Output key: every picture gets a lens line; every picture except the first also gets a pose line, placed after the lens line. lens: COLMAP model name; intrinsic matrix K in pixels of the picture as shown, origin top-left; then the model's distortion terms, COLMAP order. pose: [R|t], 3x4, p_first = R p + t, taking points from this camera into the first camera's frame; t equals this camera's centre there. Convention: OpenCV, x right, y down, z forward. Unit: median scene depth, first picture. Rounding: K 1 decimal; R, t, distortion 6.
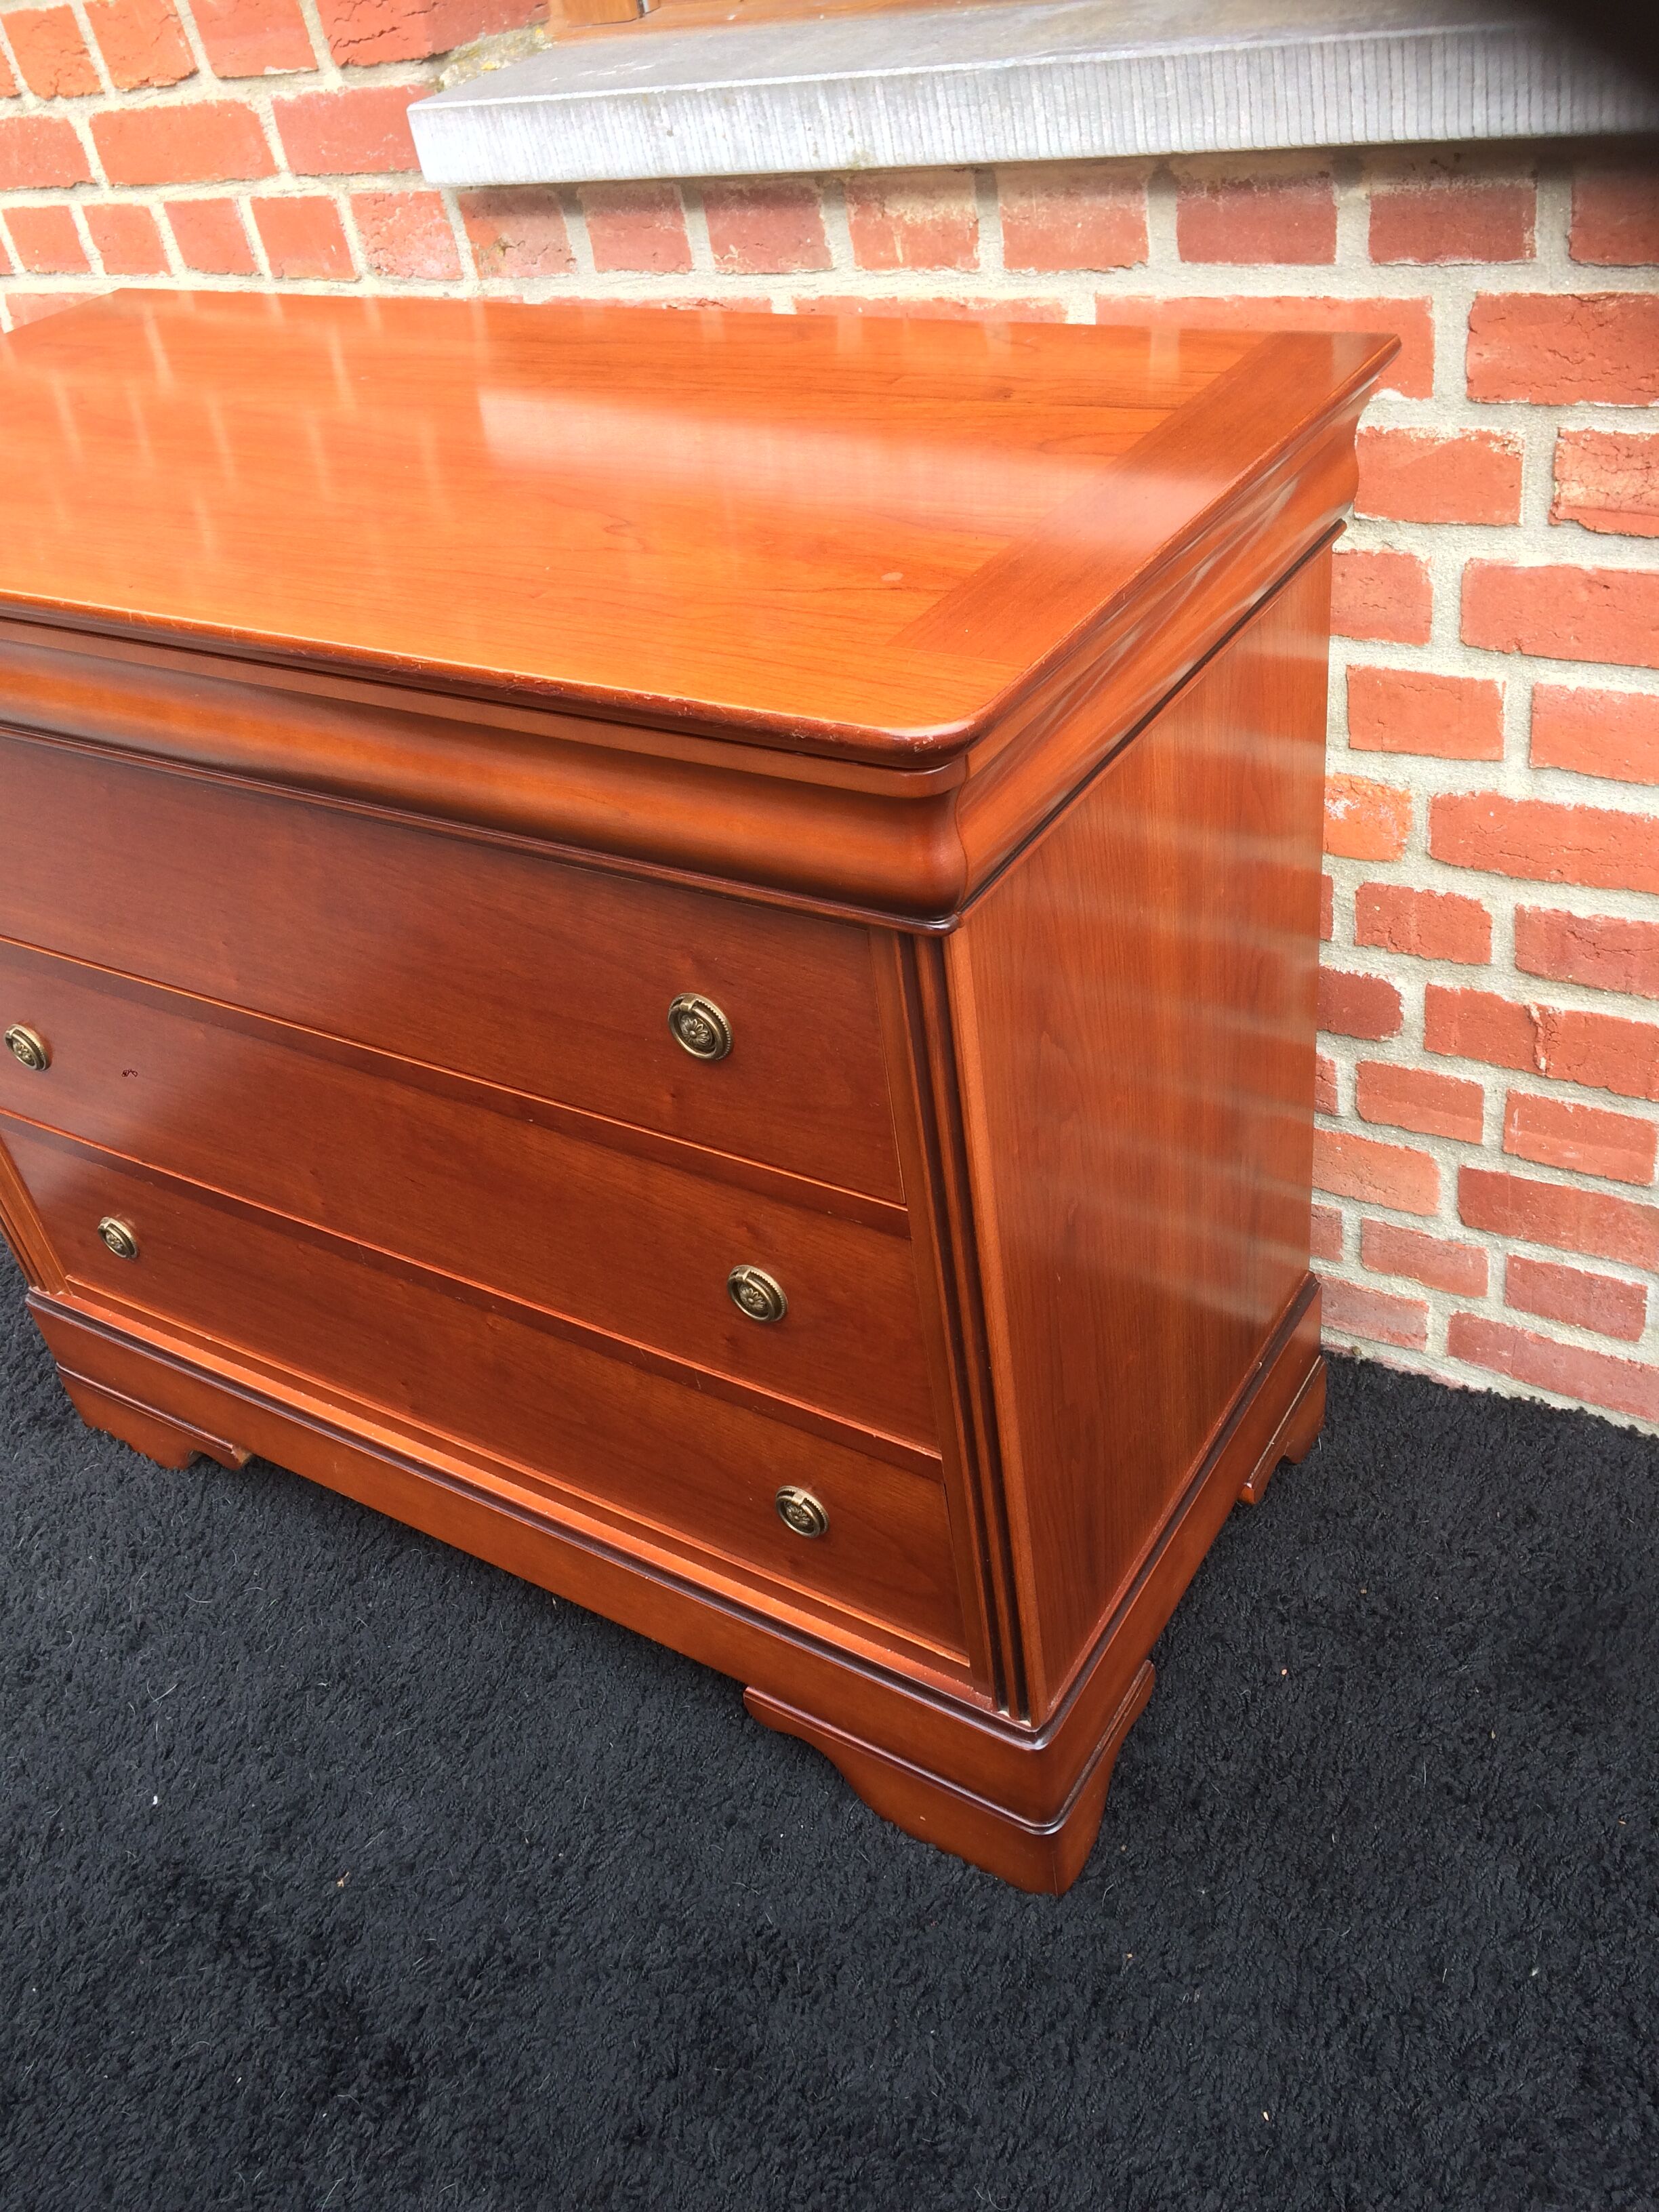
lens RADIAL K [[1877.2, 0, 829.5], [0, 1877.2, 1106.0], [0, 0, 1]] dist [0.089248, -0.116967]
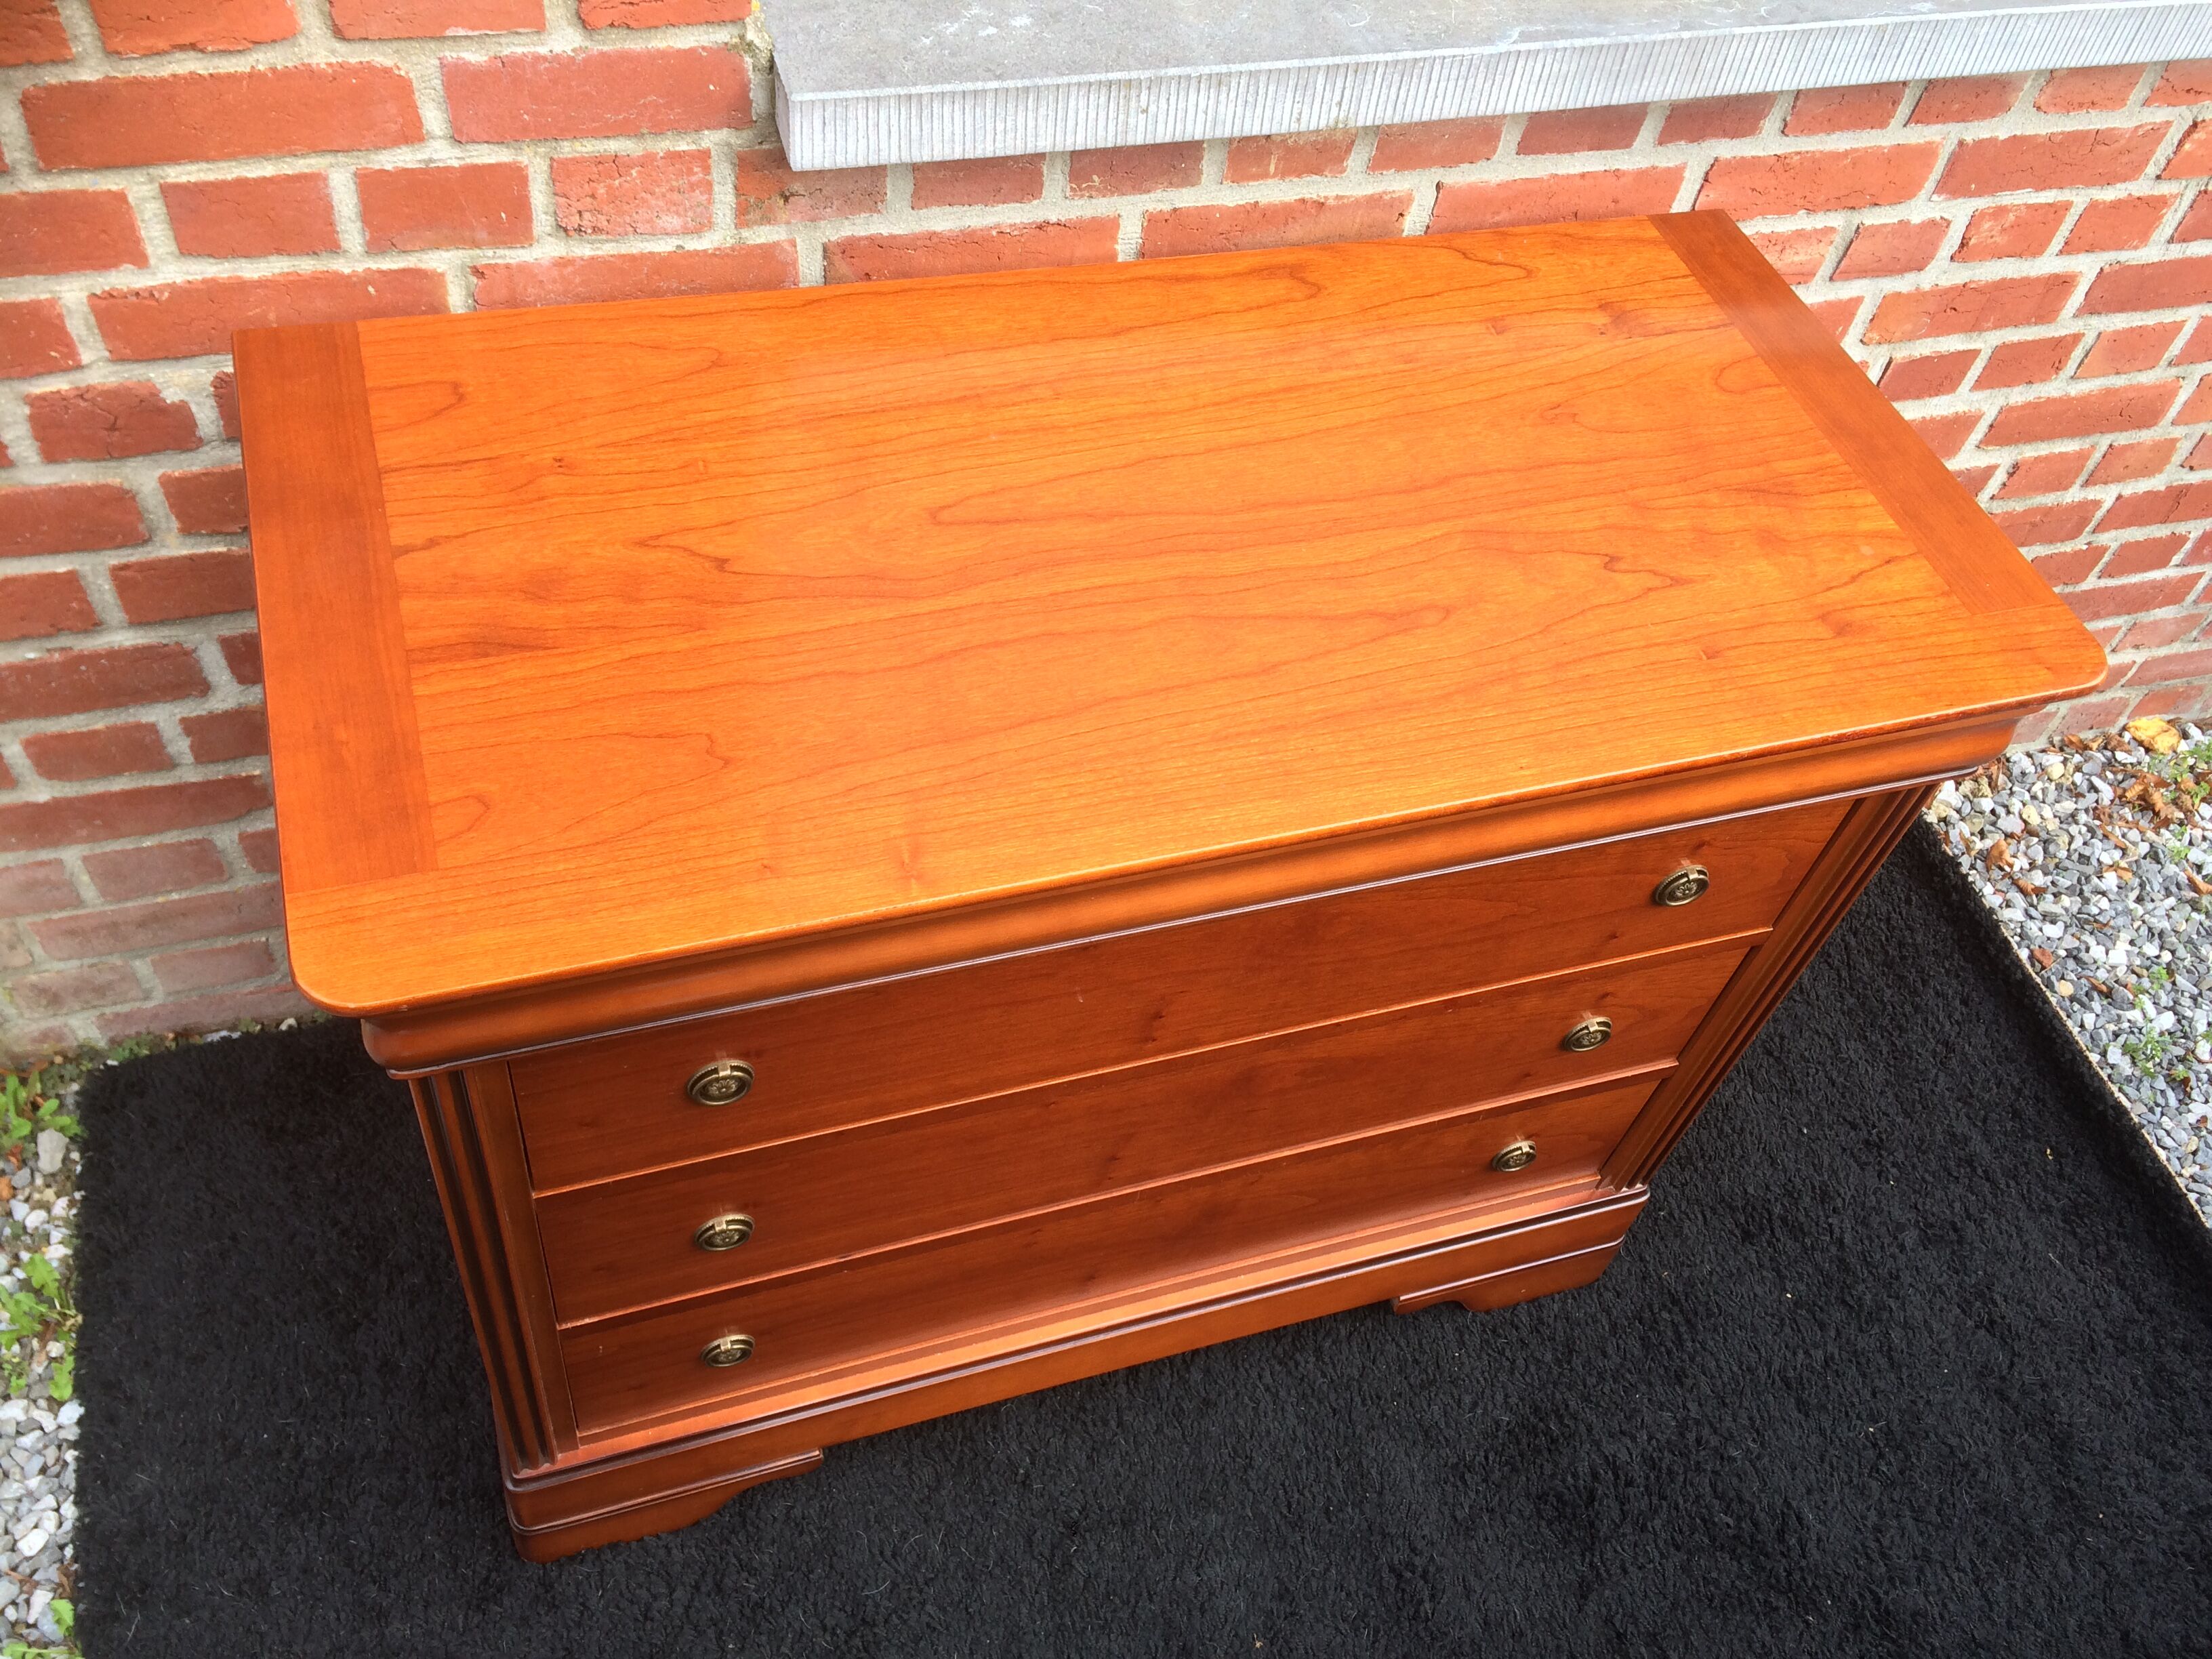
lens RADIAL K [[1880.7, 0, 1091.1], [0, 1880.7, 821.6], [0, 0, 1]] dist [0.090700, -0.118574]
pose [[0.614736, -0.457850, 0.642241, -0.818381], [0.290801, 0.888471, 0.355040, -0.478975], [-0.733168, -0.031491, 0.679318, 0.283115]]
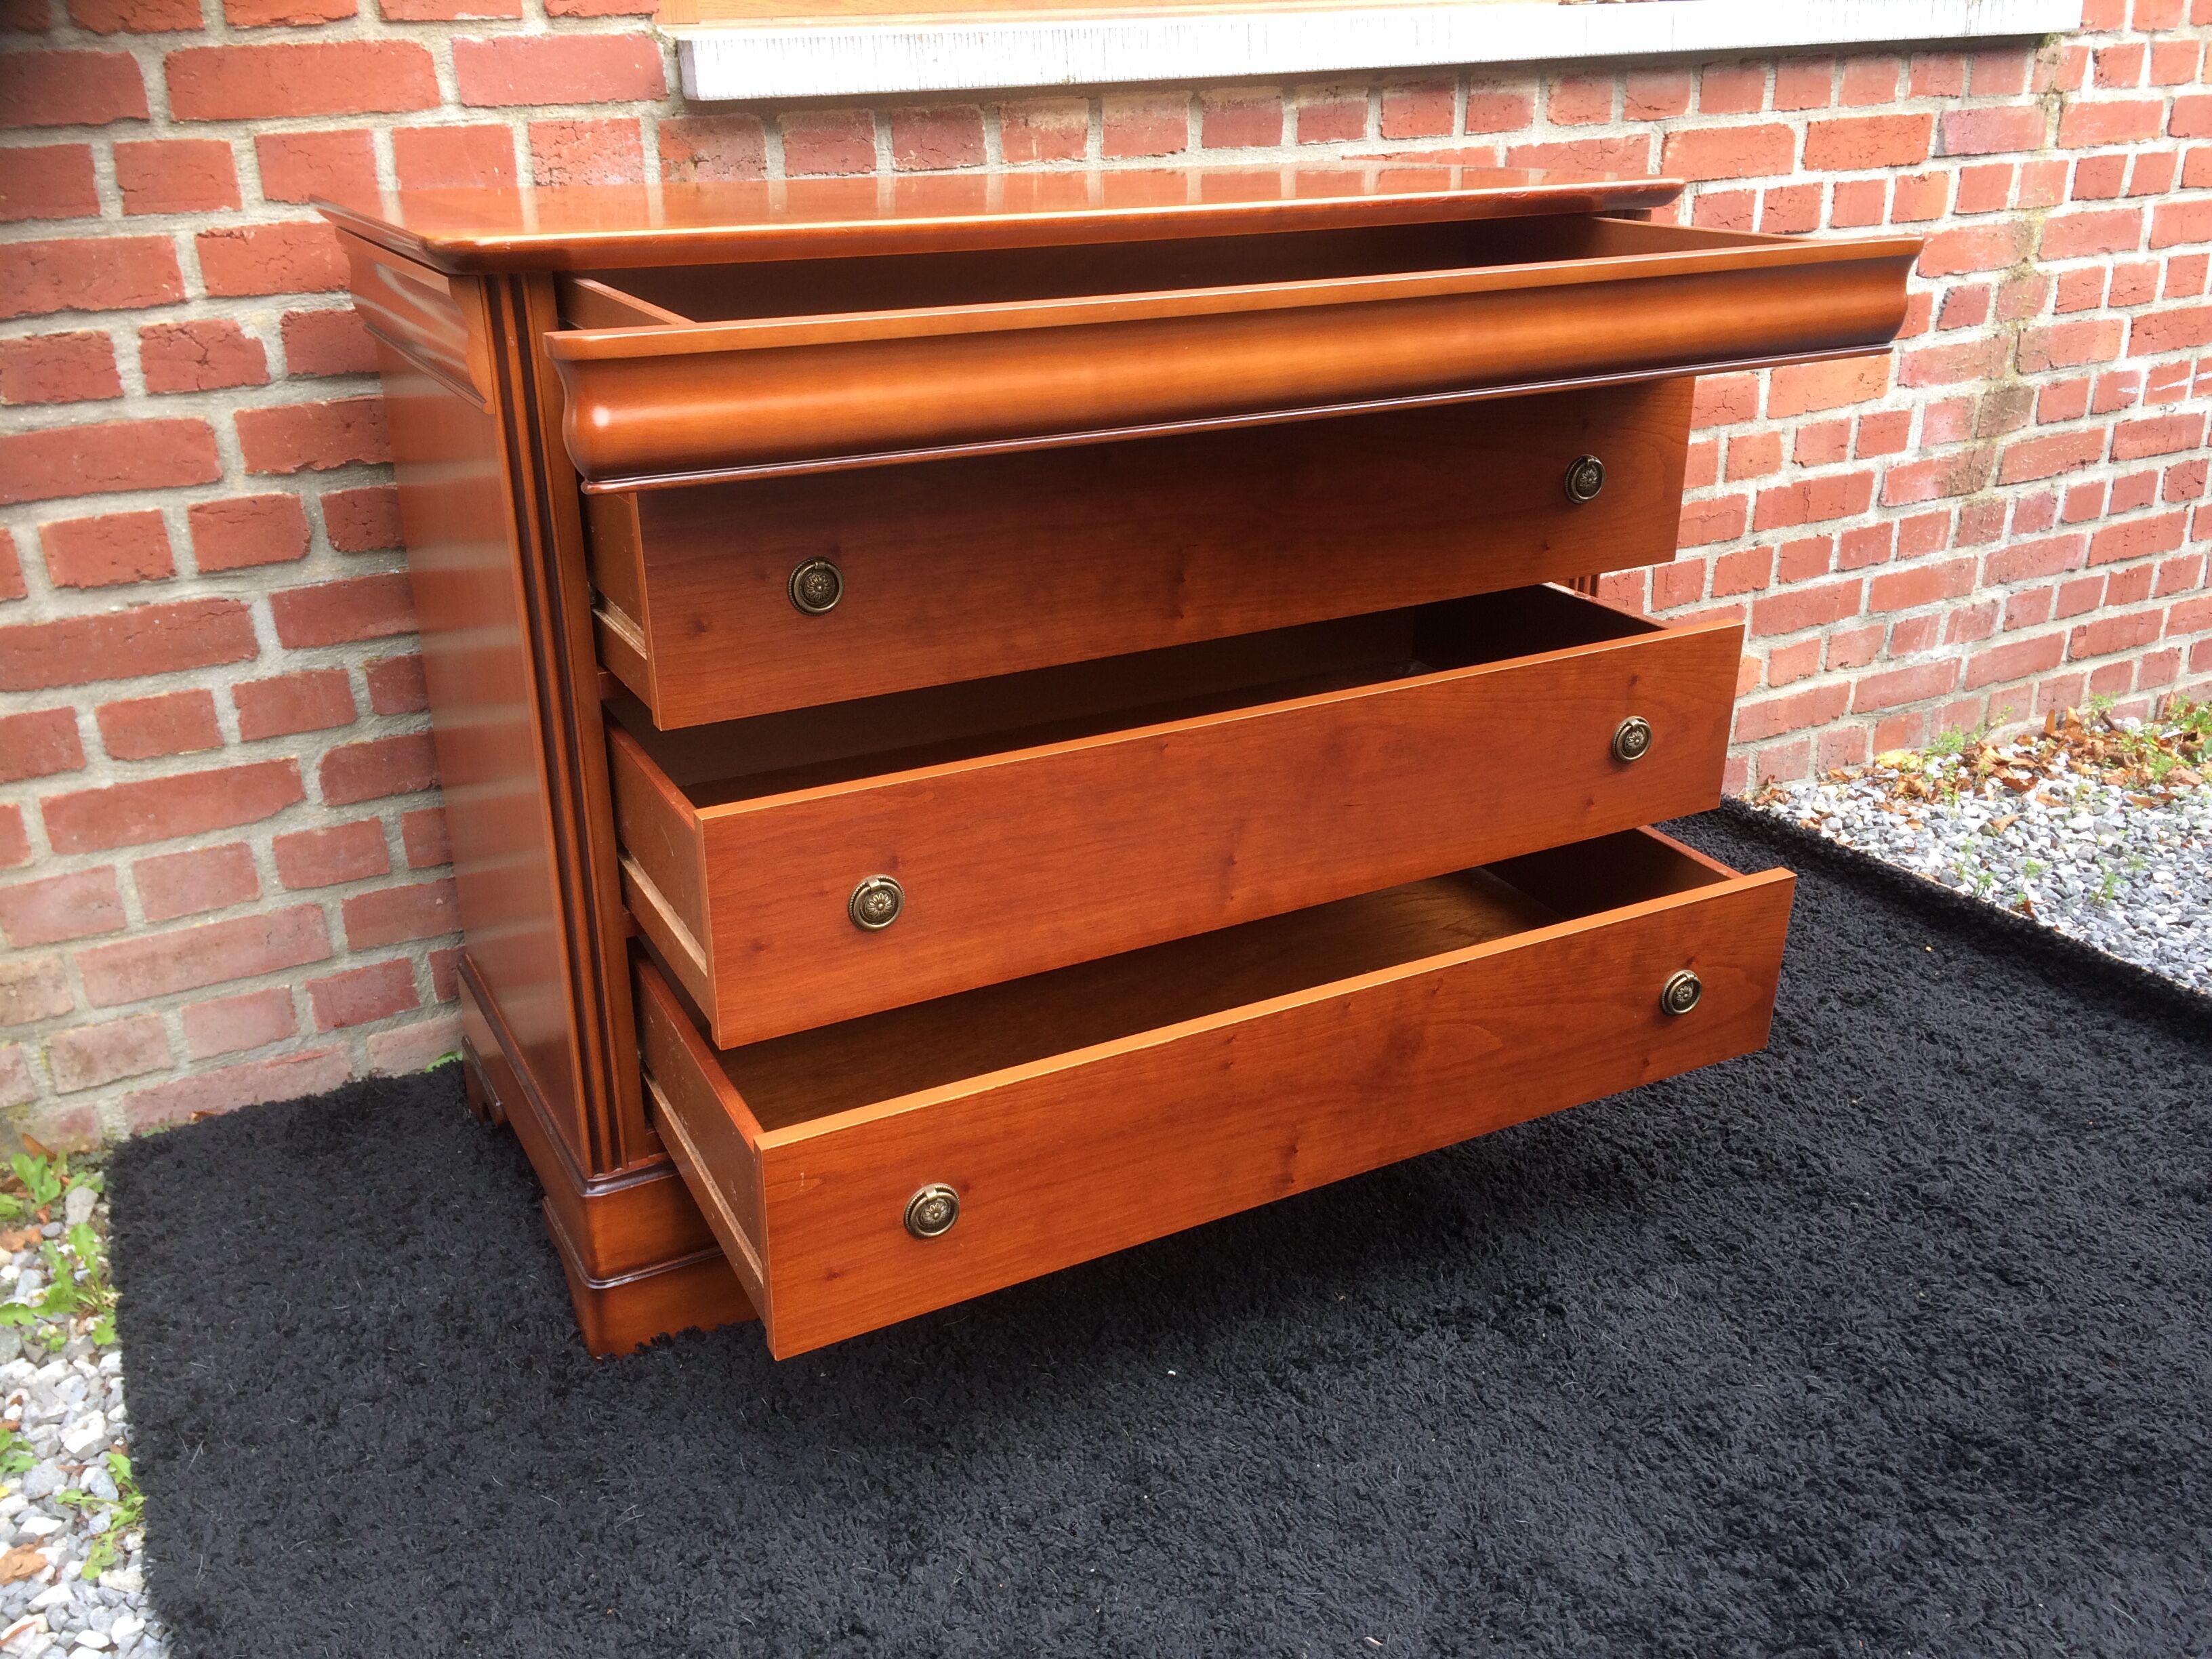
lens RADIAL K [[1880.7, 0, 1091.1], [0, 1880.7, 821.6], [0, 0, 1]] dist [0.090700, -0.118574]
pose [[0.490460, -0.196607, 0.848996, -1.233938], [0.480152, 0.873974, -0.074989, 0.155706], [-0.727257, 0.444427, 0.523050, 0.354948]]
